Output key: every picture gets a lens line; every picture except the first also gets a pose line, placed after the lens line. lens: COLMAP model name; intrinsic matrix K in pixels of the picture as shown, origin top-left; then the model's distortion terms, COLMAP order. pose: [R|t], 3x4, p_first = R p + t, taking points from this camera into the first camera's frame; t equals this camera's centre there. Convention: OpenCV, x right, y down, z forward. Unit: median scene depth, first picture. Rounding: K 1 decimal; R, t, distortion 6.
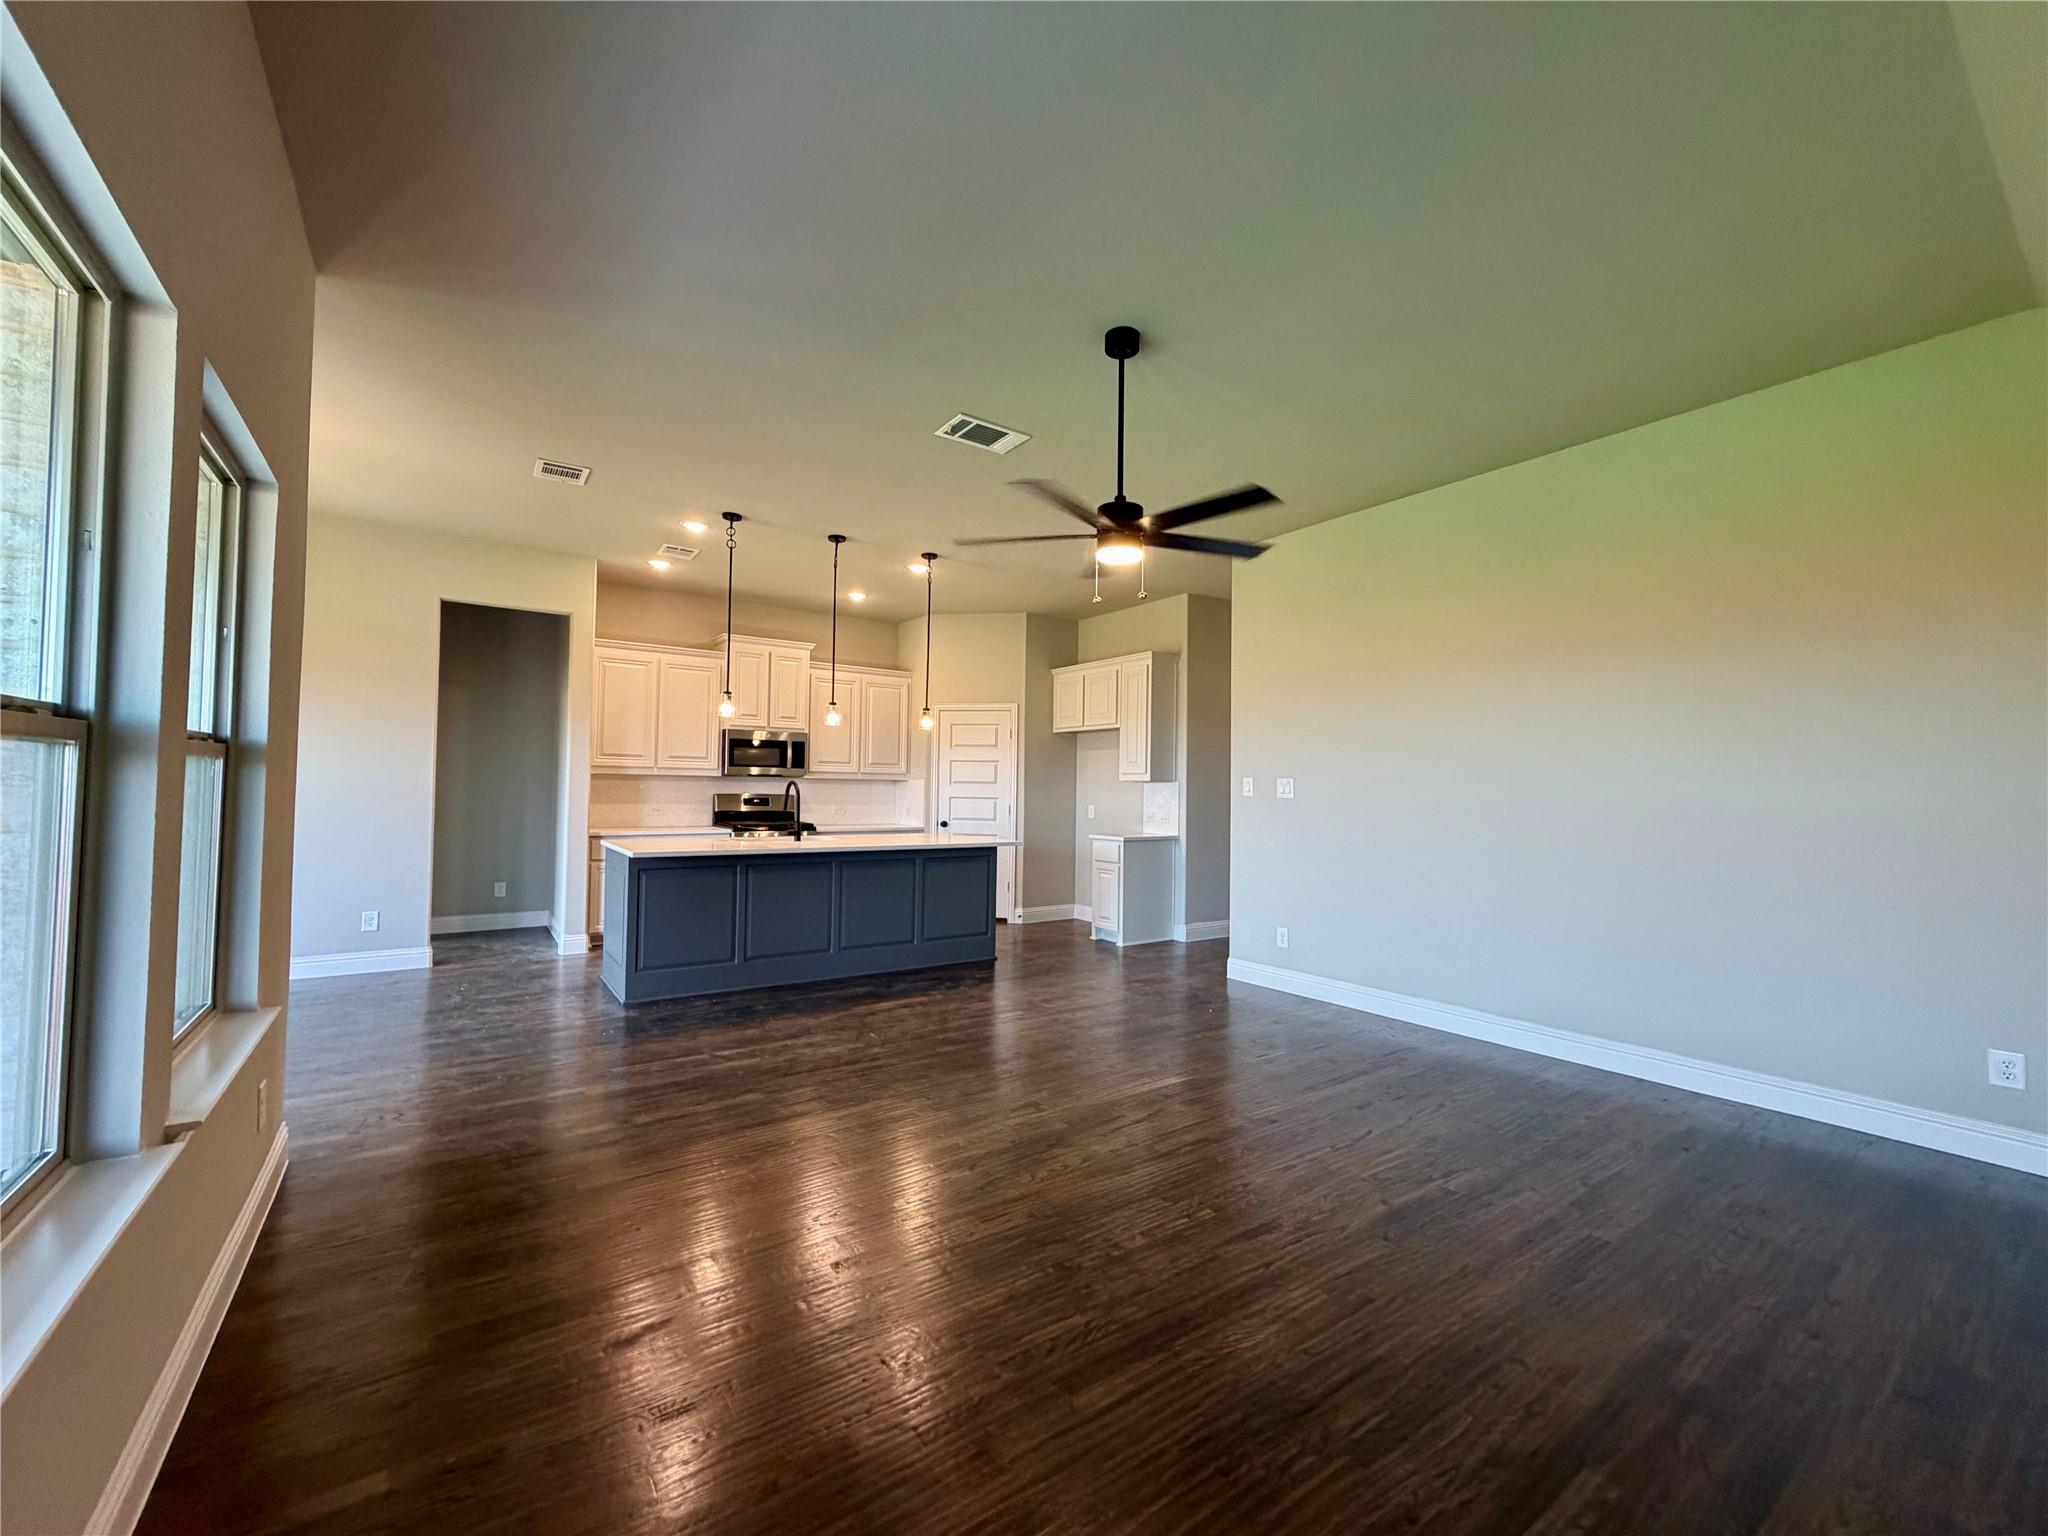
lens RADIAL K [[820.8, 0, 1019.8], [0, 820.8, 768.3], [0, 0, 1]] dist [0.001732, -0.000196]
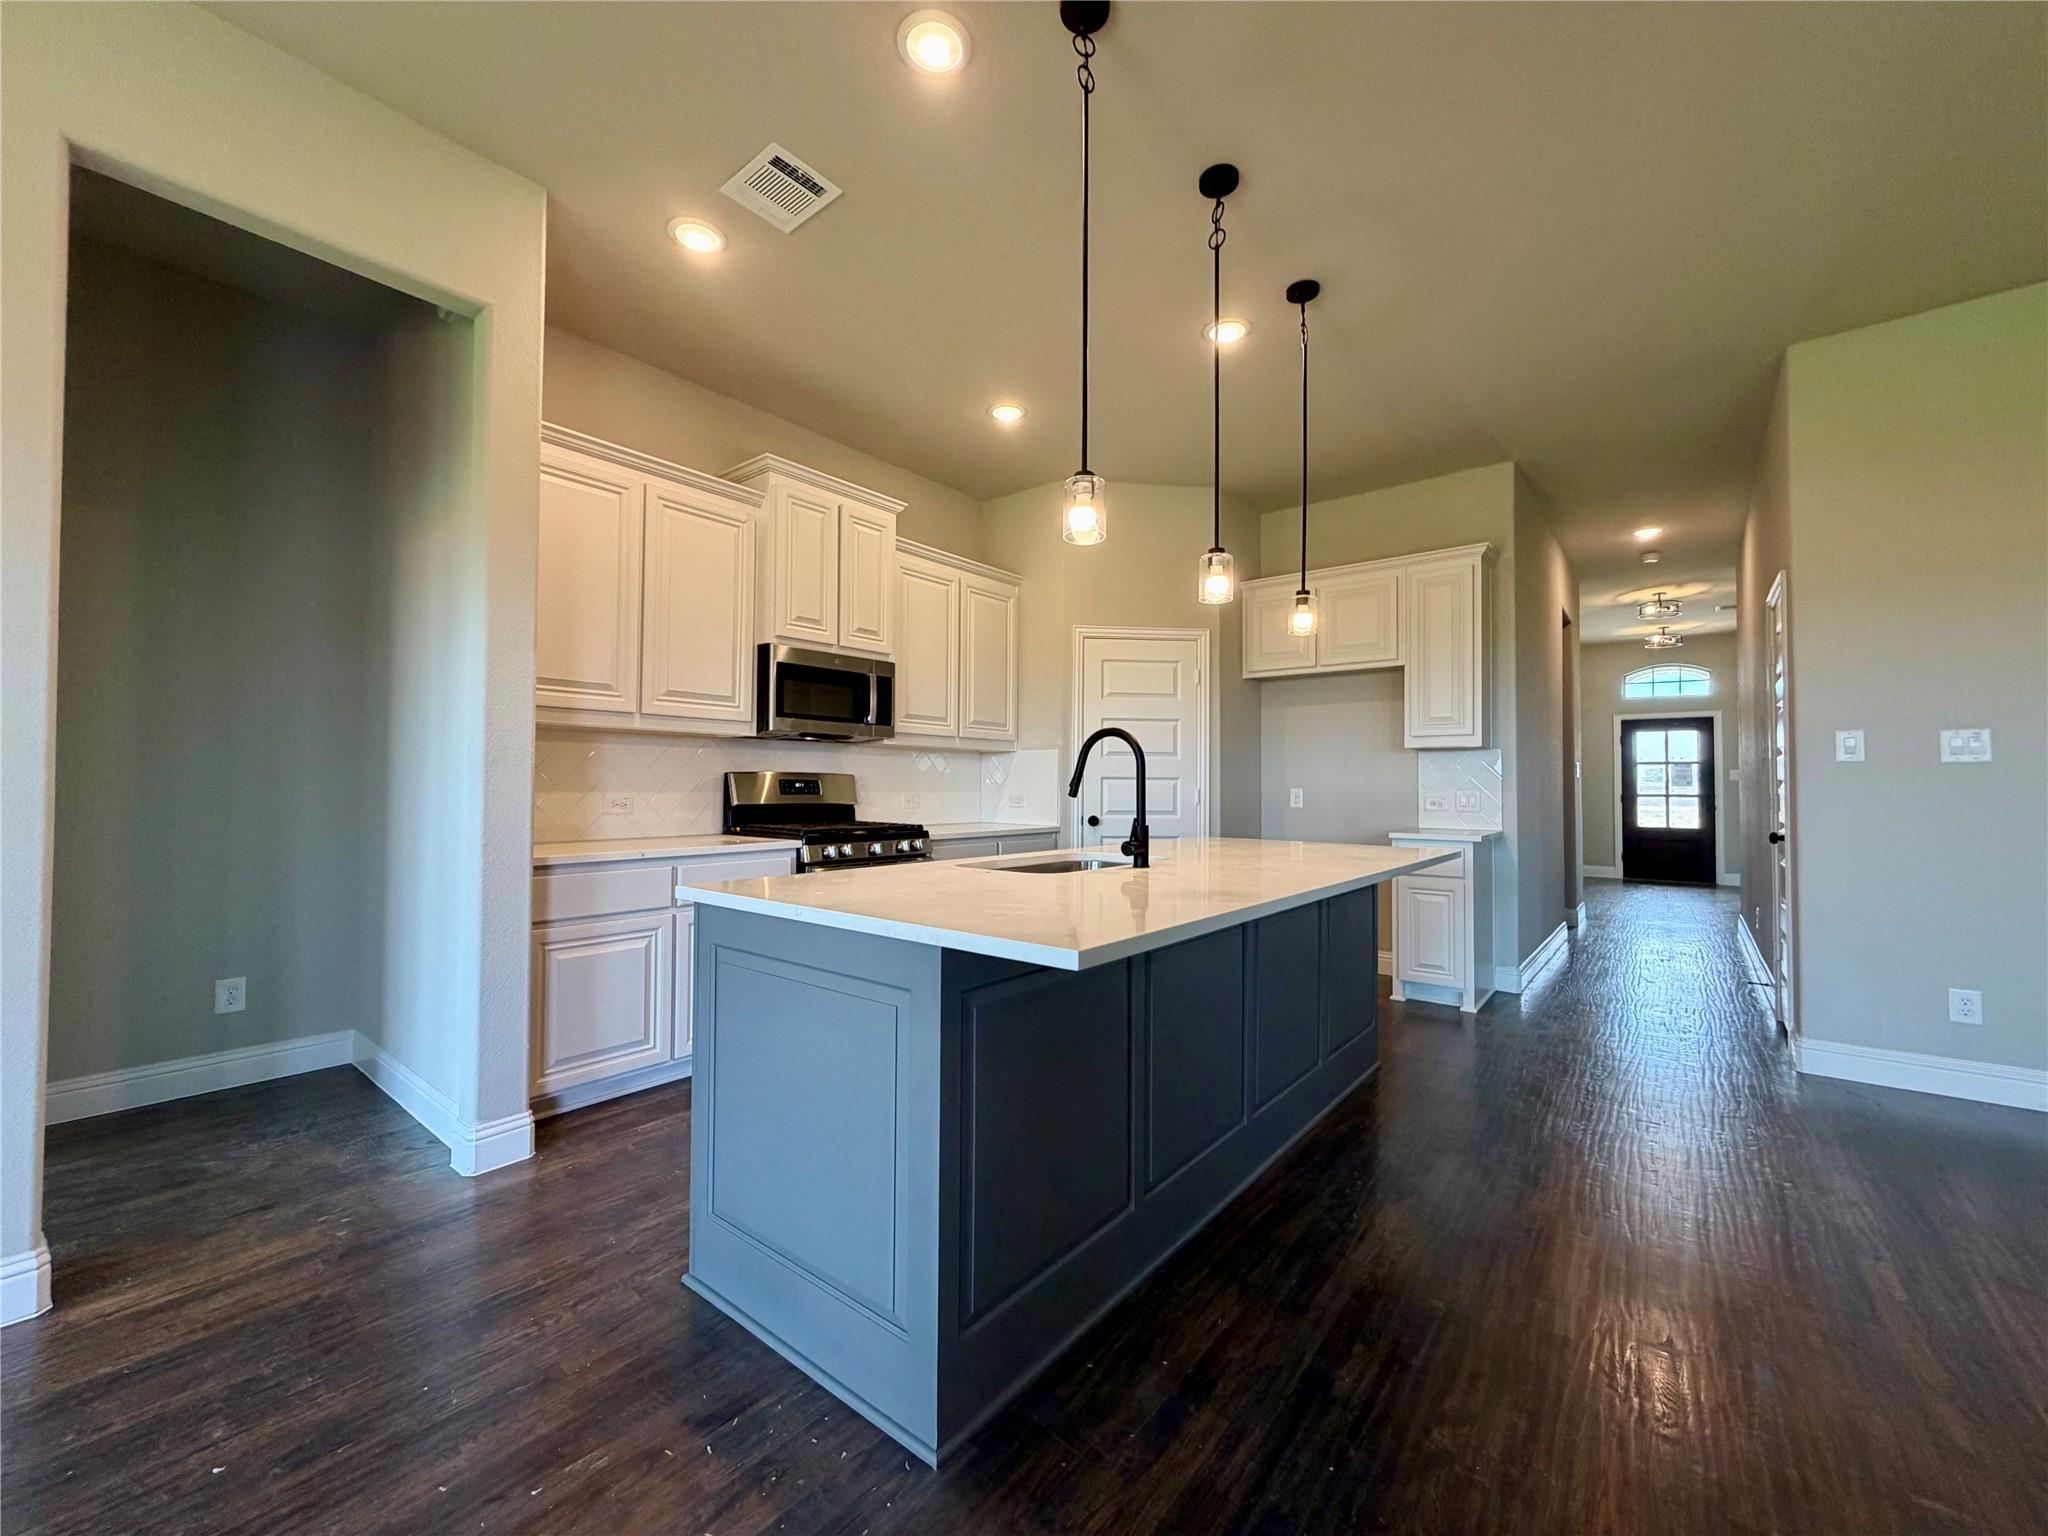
lens RADIAL K [[820.8, 0, 1025.7], [0, 820.8, 769.2], [0, 0, 1]] dist [0.001732, -0.000196]
pose [[0.961082, -0.002716, 0.276251, -0.345311], [0.000114, 0.999955, 0.009435, 0.025686], [-0.276265, -0.009036, 0.961039, 0.464458]]
